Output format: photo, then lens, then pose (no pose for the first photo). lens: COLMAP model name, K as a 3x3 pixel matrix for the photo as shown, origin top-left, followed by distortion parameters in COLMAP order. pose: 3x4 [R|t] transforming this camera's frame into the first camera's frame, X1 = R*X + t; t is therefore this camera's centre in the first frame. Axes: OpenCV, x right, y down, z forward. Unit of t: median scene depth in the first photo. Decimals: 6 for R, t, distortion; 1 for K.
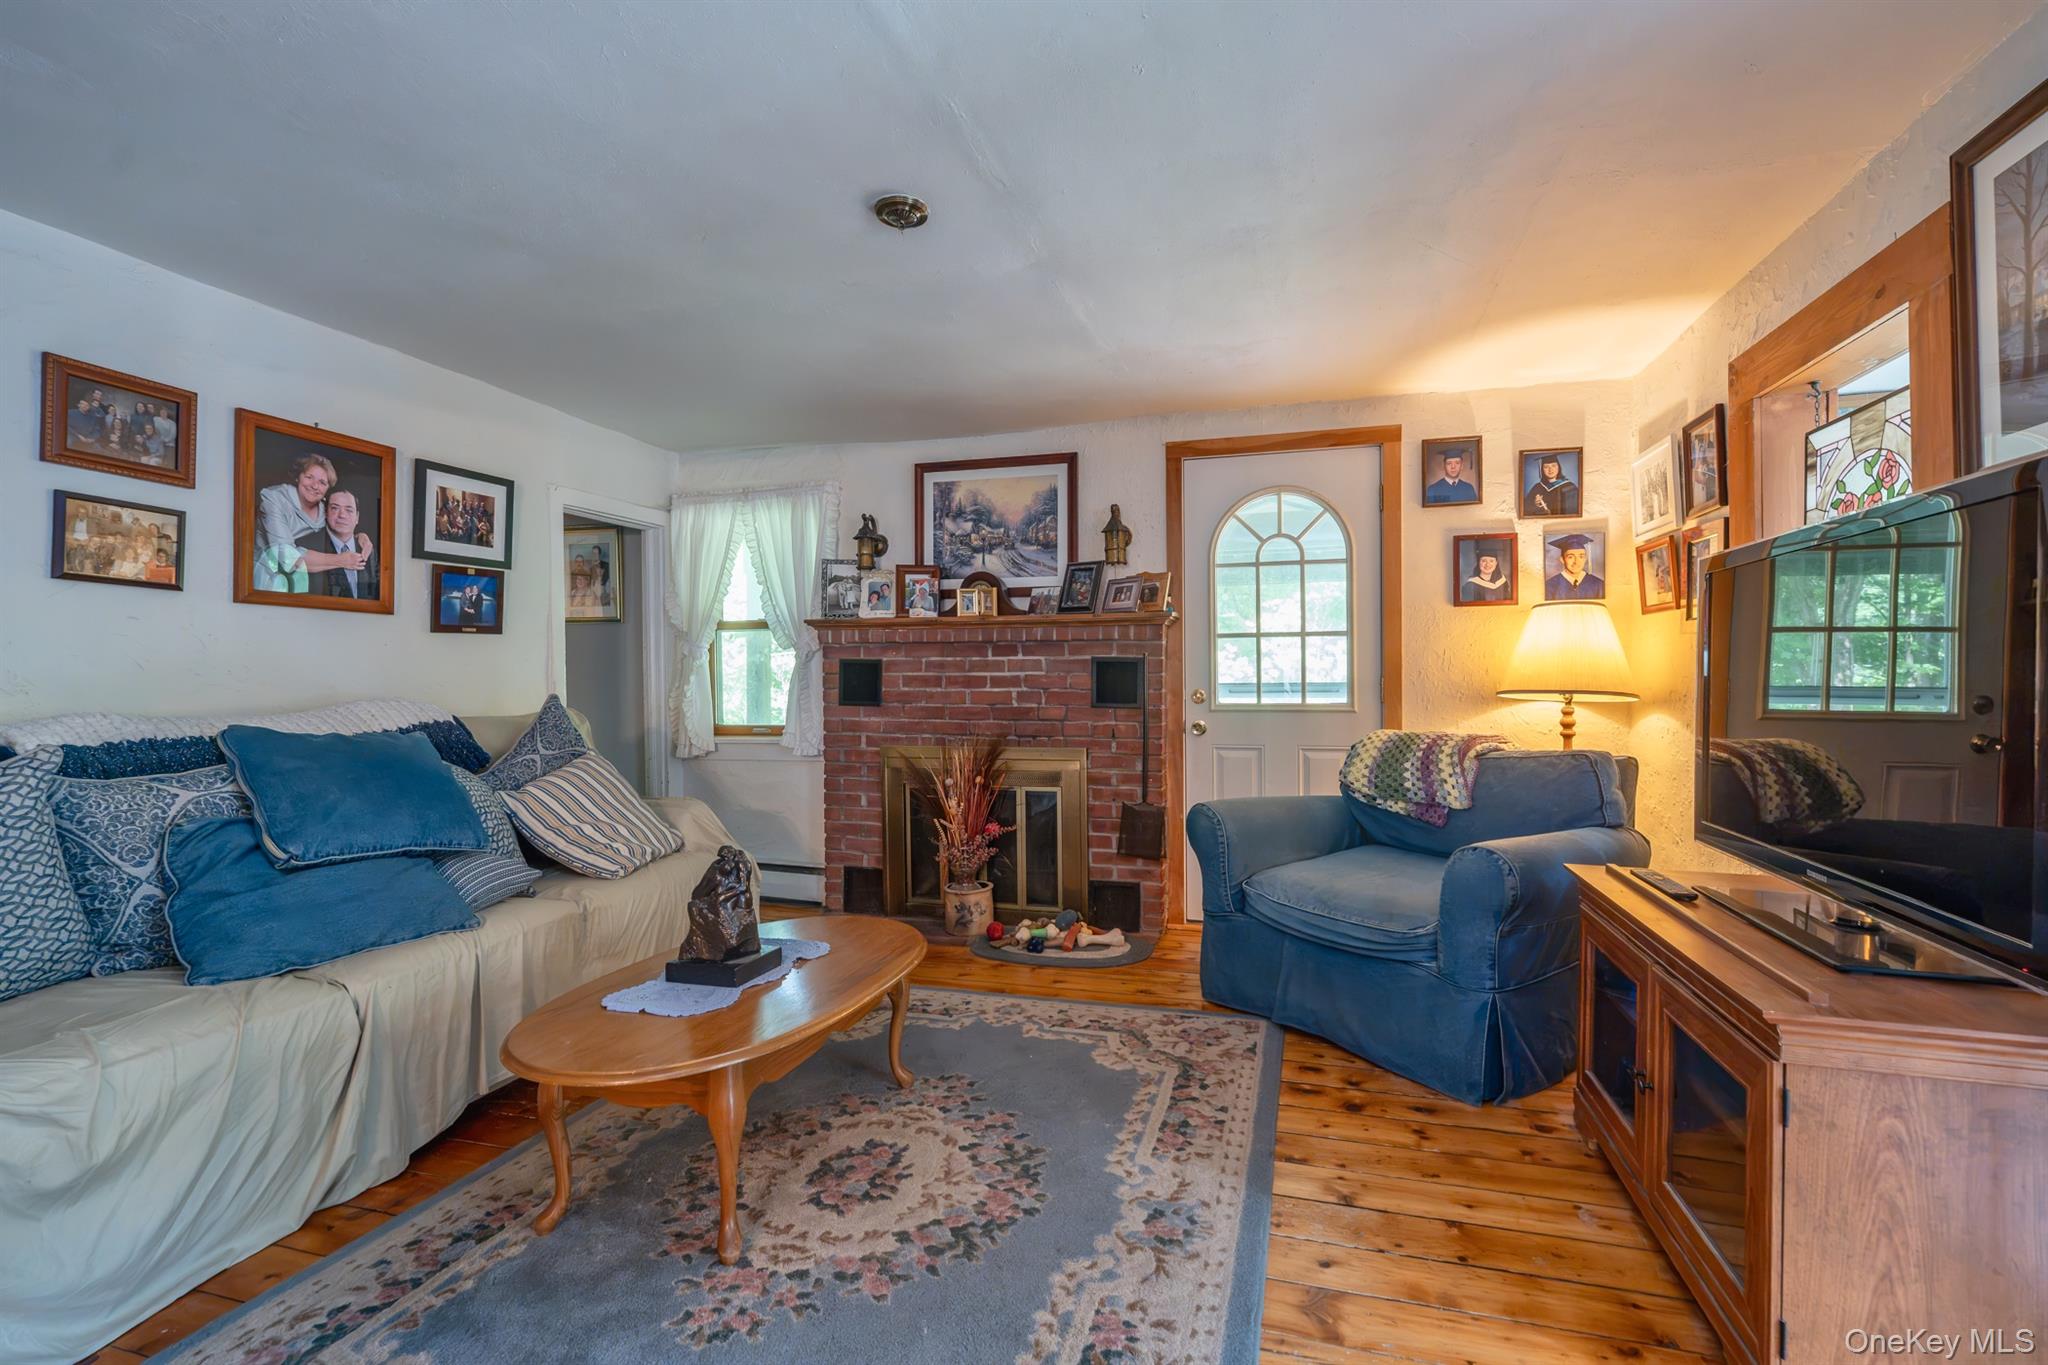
lens RADIAL K [[902.5, 0, 1024.0], [0, 902.5, 682.5], [0, 0, 1]] dist [-0.001700, -0.000822]
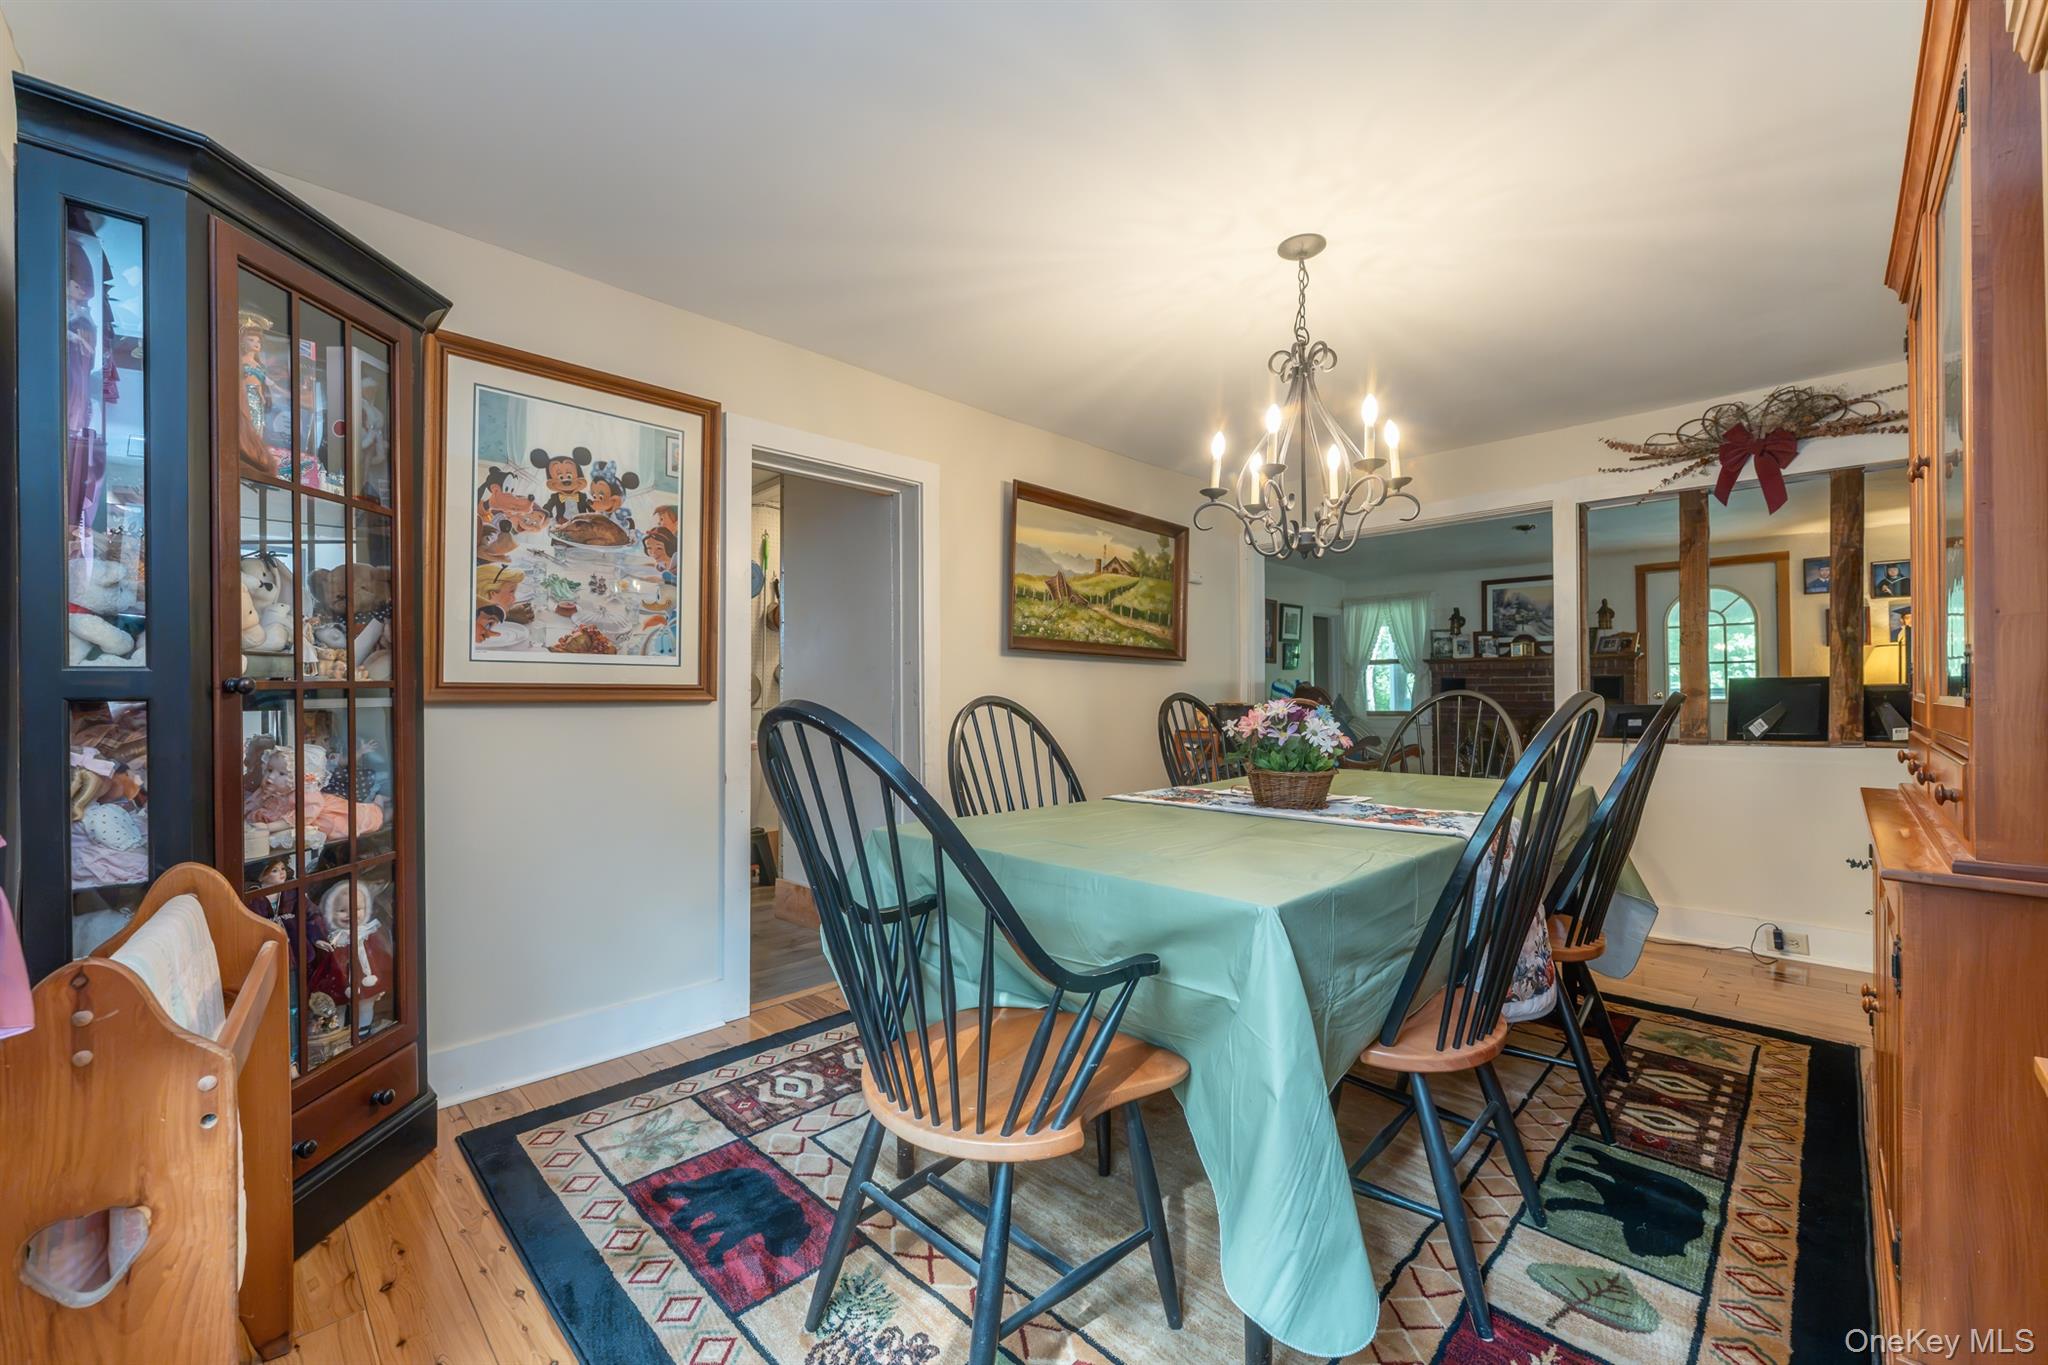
lens RADIAL K [[815.6, 0, 1024.0], [0, 815.6, 682.5], [0, 0, 1]] dist [0.001186, -0.000102]
pose [[0.883213, -0.008597, -0.468893, -0.205106], [-0.000505, 0.999814, -0.019283, 0.024191], [0.468972, 0.017268, 0.883044, -1.300002]]
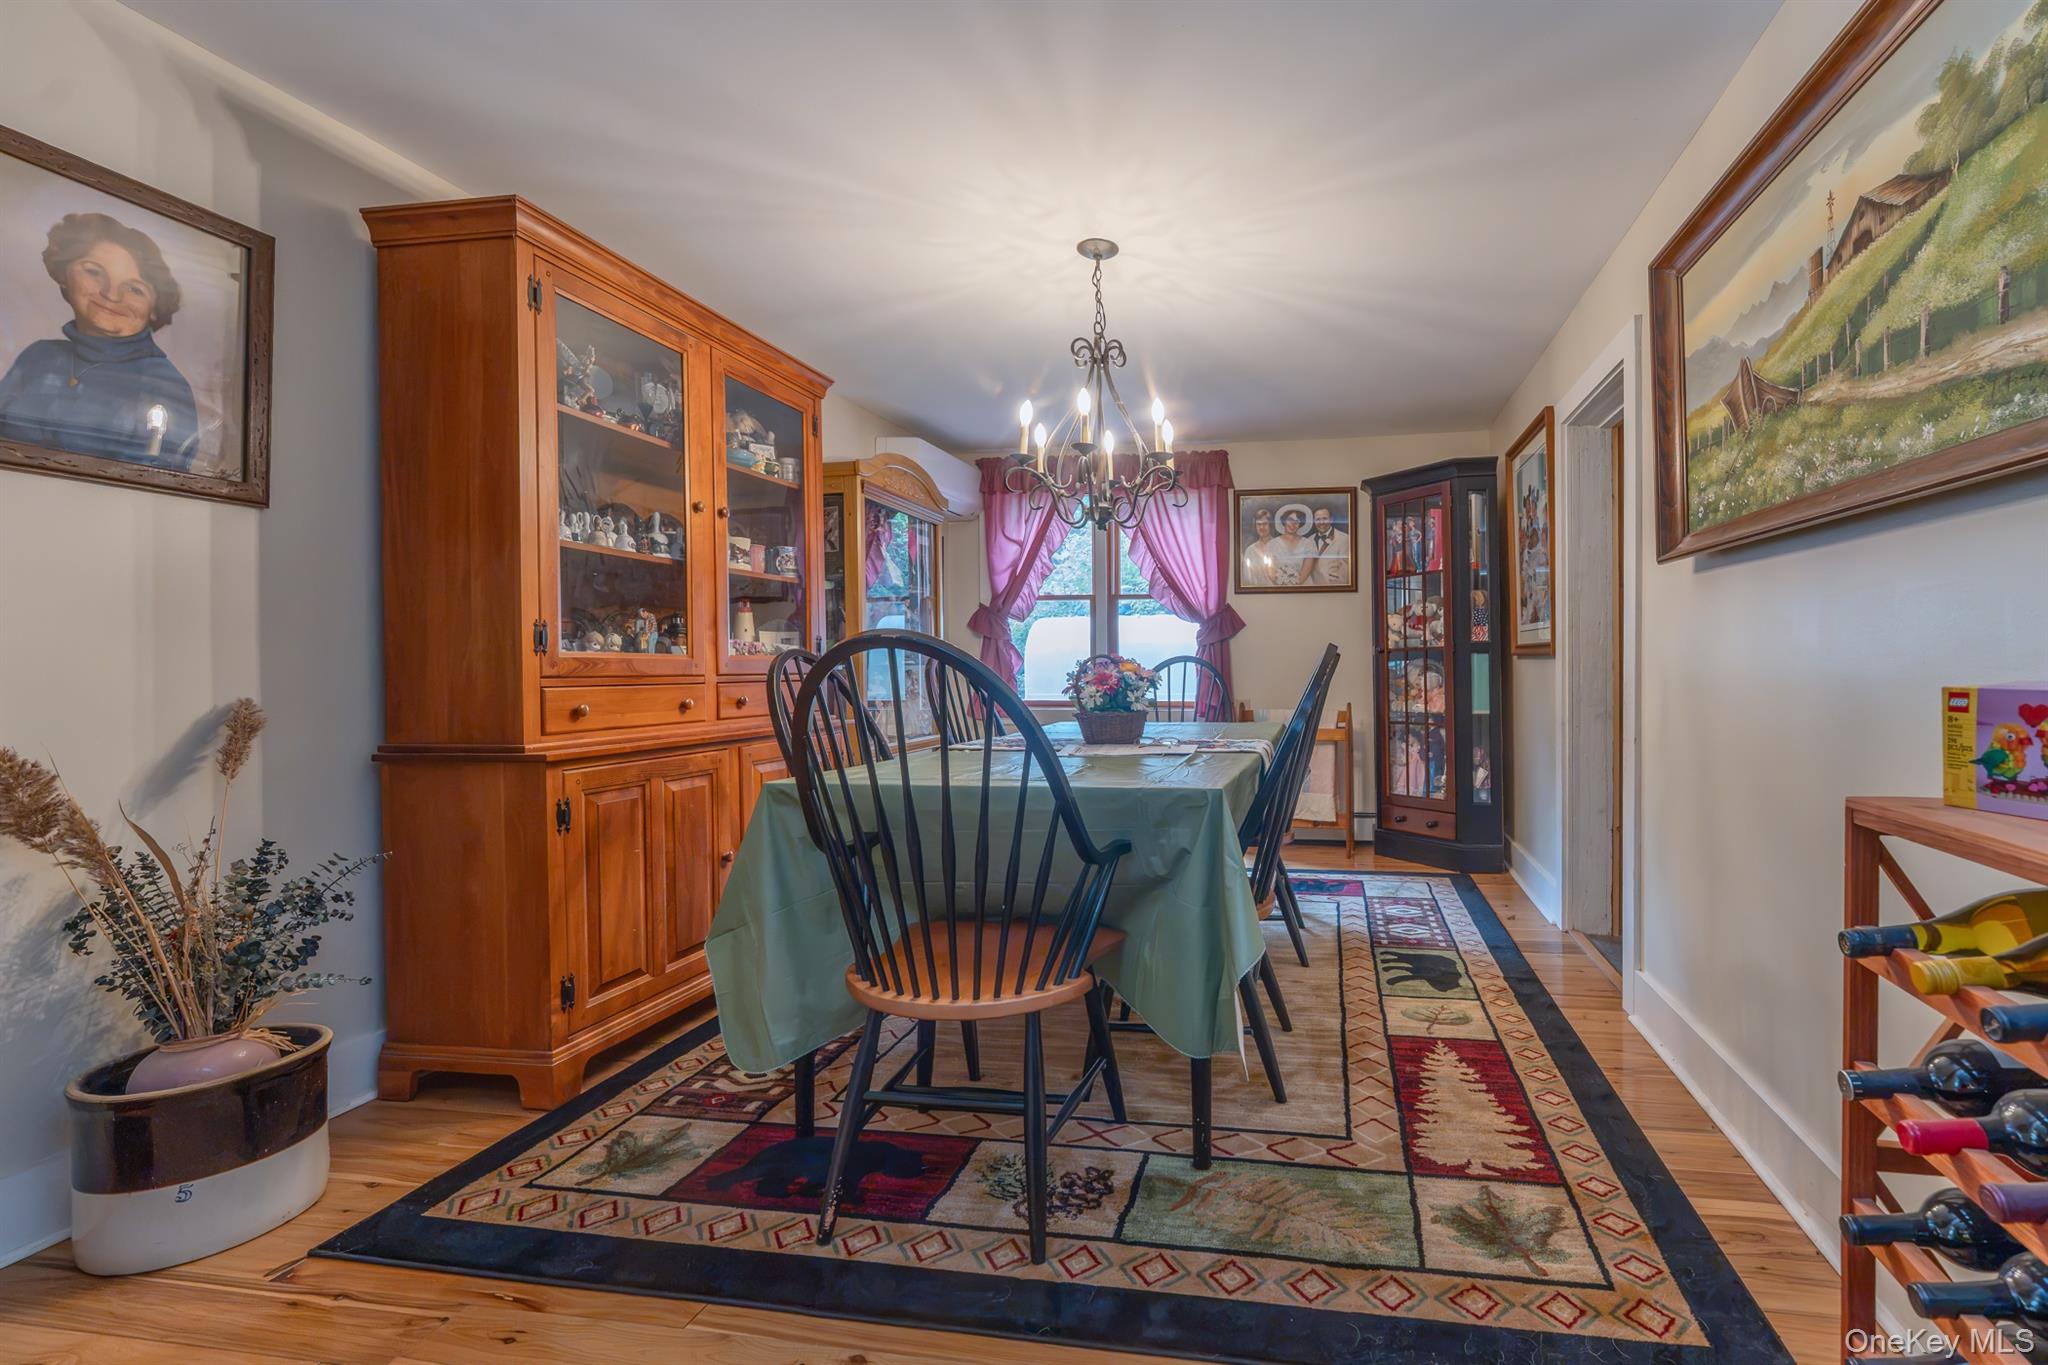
lens RADIAL K [[879.9, 0, 1213.2], [0, 879.9, 675.1], [0, 0, 1]] dist [-0.001690, -0.000221]
pose [[-0.986892, 0.006800, -0.161241, -0.278103], [0.003698, 0.999802, 0.019532, 0.028805], [0.161342, 0.018680, -0.986722, 0.095354]]
